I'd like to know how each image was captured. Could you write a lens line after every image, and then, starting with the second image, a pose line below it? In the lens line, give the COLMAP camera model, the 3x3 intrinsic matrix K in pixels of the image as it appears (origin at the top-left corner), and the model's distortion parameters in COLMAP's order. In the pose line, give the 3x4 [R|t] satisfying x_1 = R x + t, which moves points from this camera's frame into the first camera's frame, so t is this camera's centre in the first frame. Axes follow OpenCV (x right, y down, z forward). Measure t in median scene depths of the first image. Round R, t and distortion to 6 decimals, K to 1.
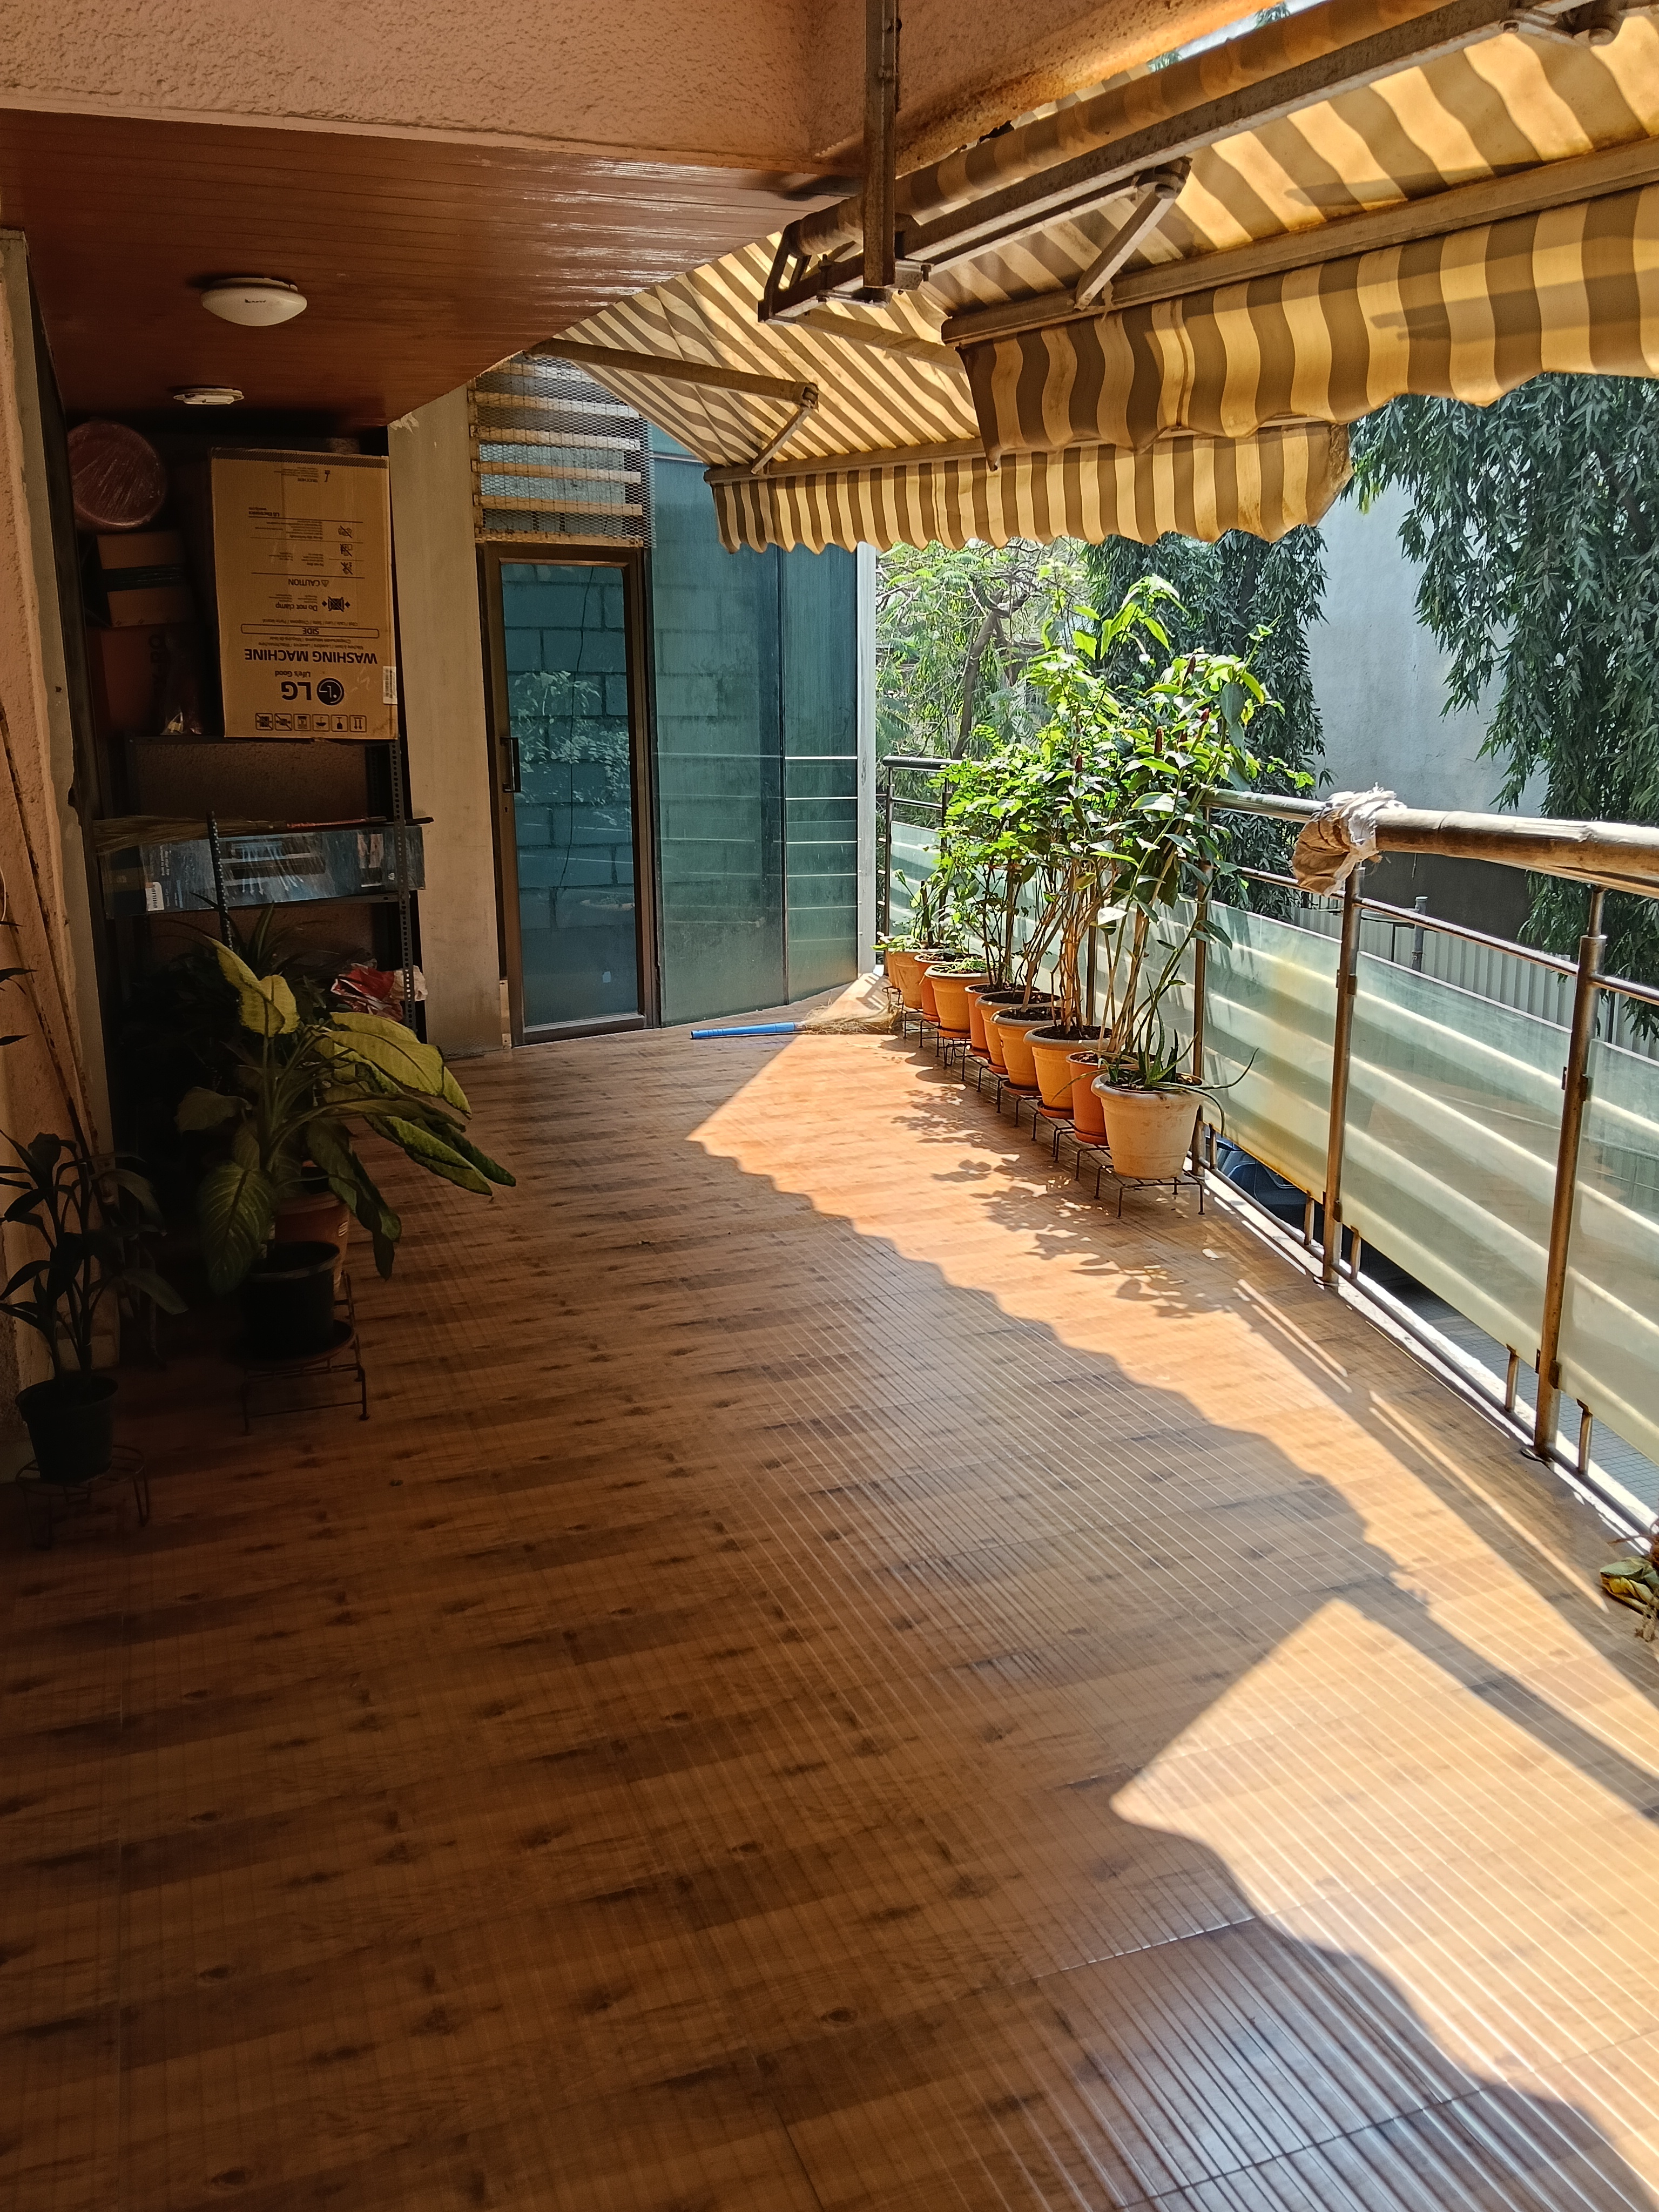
lens RADIAL K [[1843.9, 0, 829.5], [0, 1843.9, 1106.0], [0, 0, 1]] dist [0.144532, -0.353088]
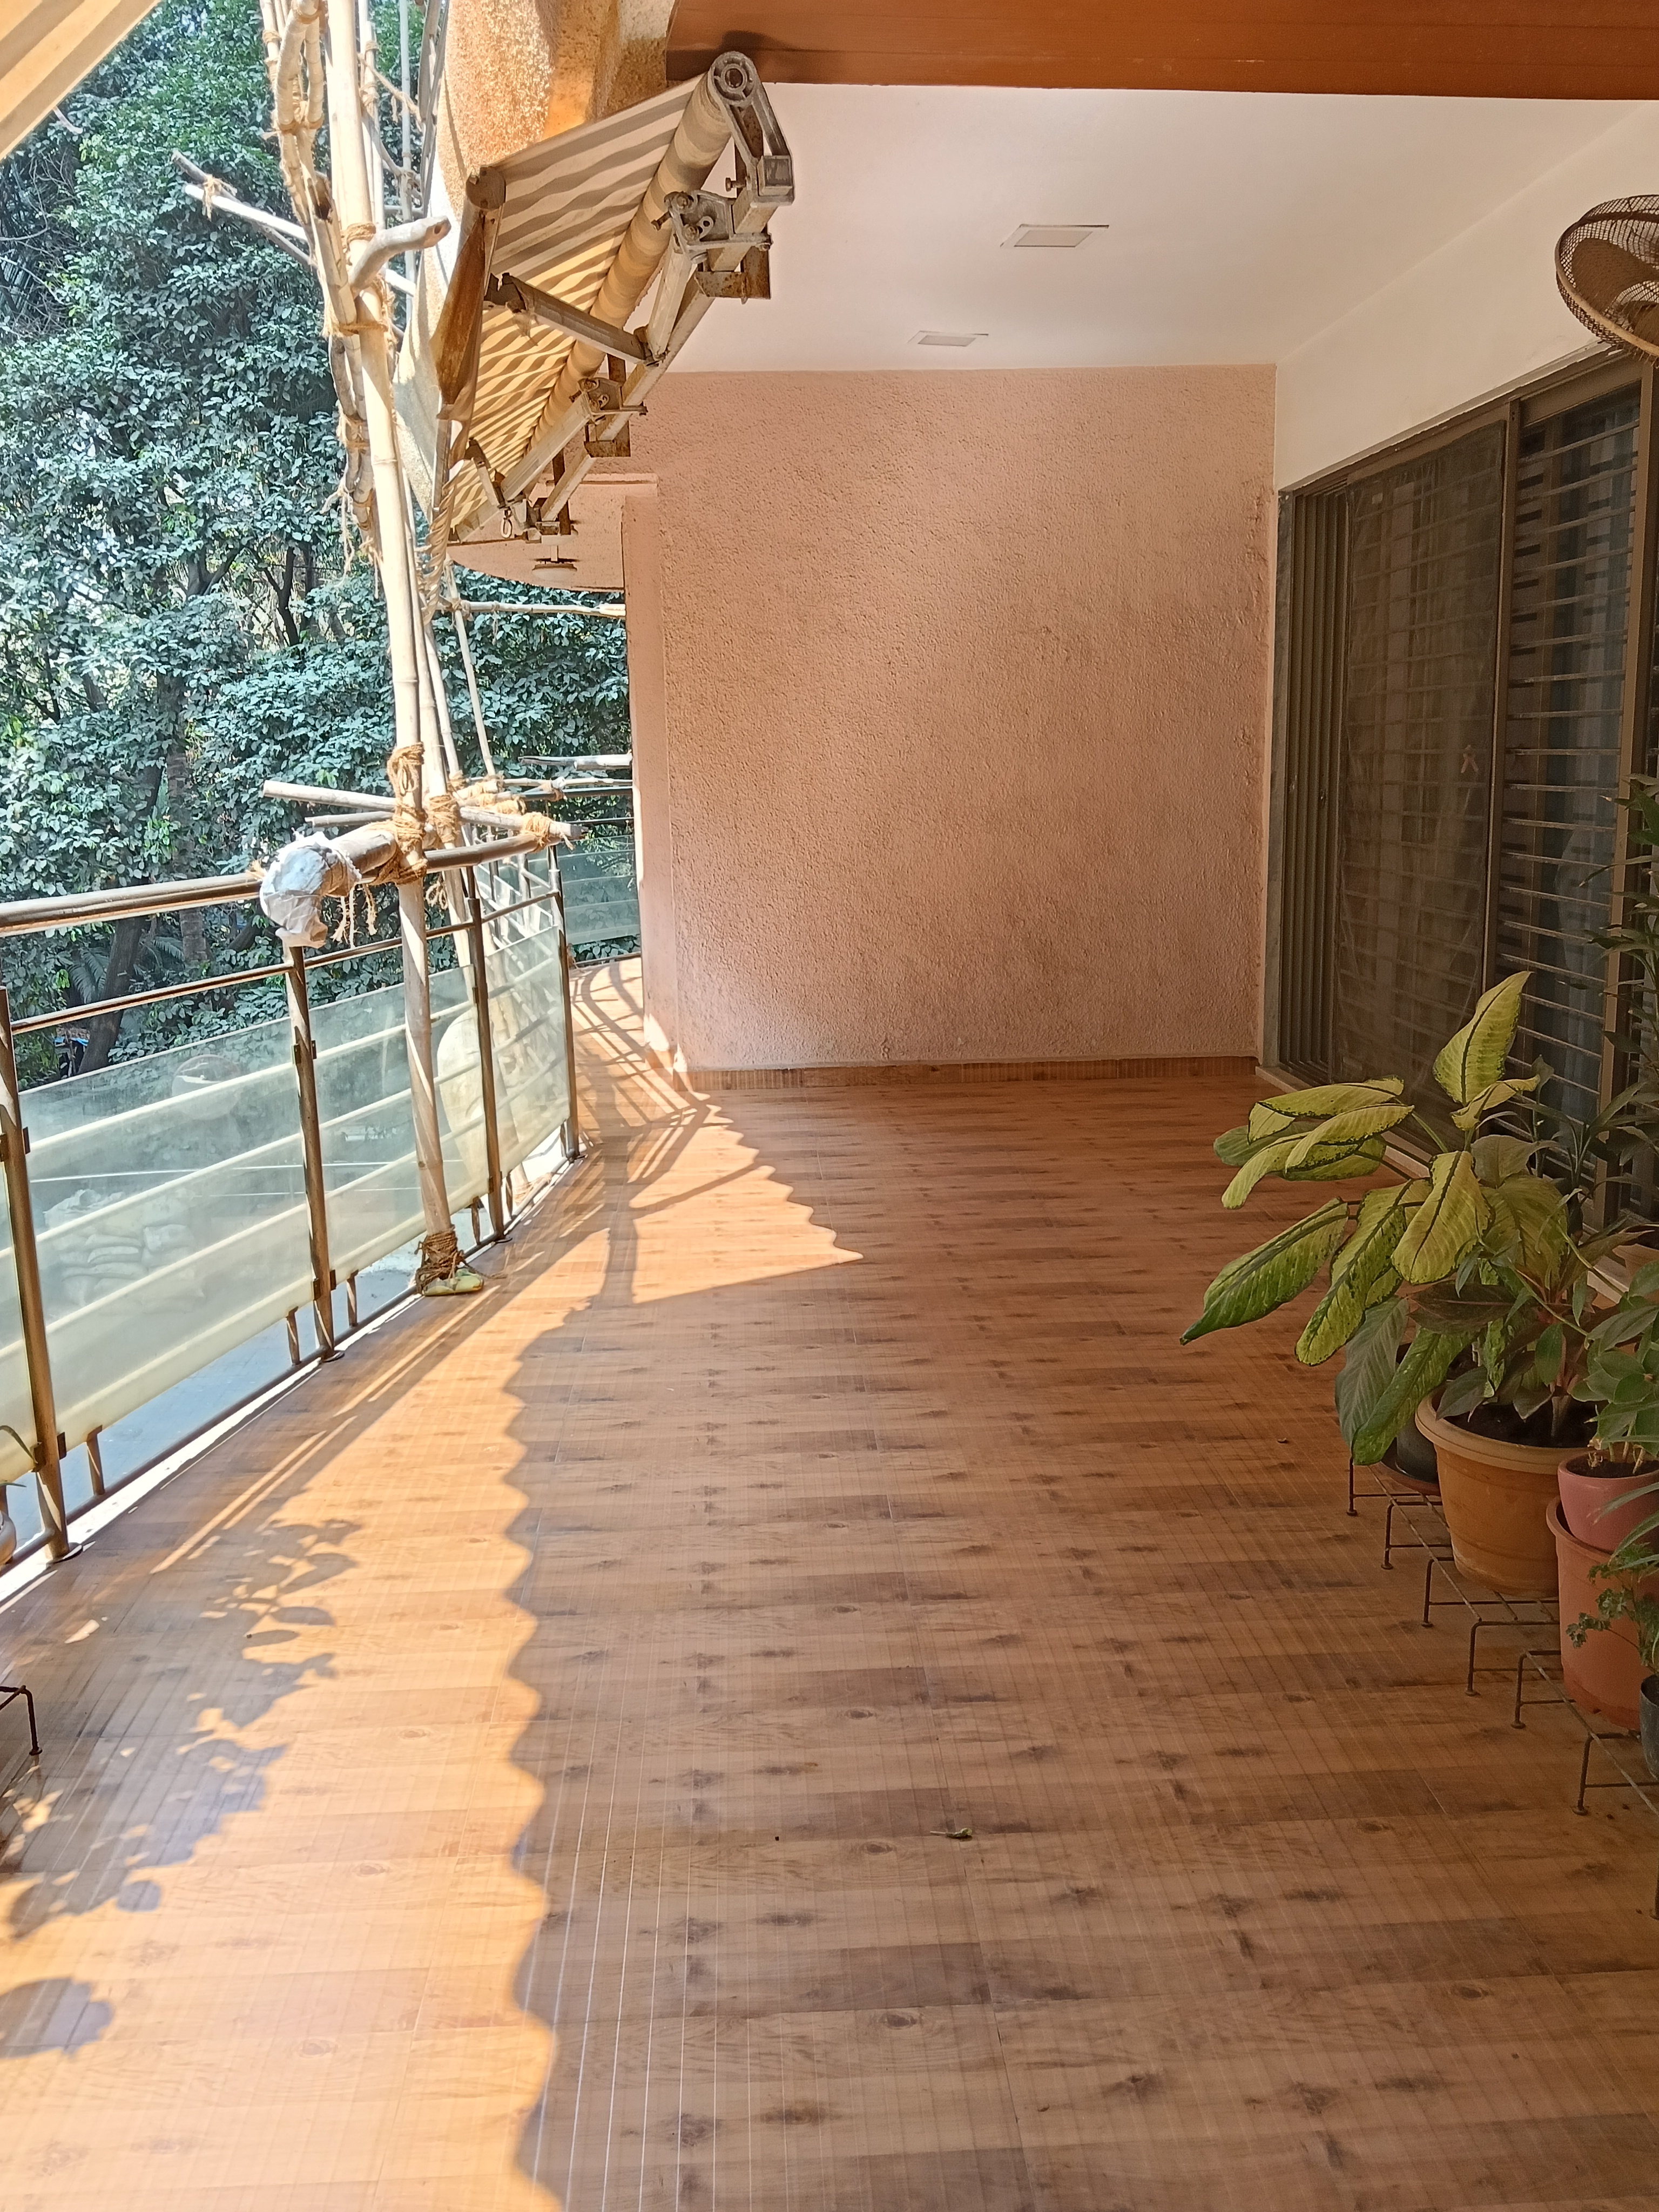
lens RADIAL K [[1843.9, 0, 829.5], [0, 1843.9, 1106.0], [0, 0, 1]] dist [0.144532, -0.353088]
pose [[-0.955782, -0.026523, 0.292877, -0.262074], [0.094133, 0.915929, 0.390145, -0.373653], [-0.278602, 0.400463, -0.872932, 1.734194]]
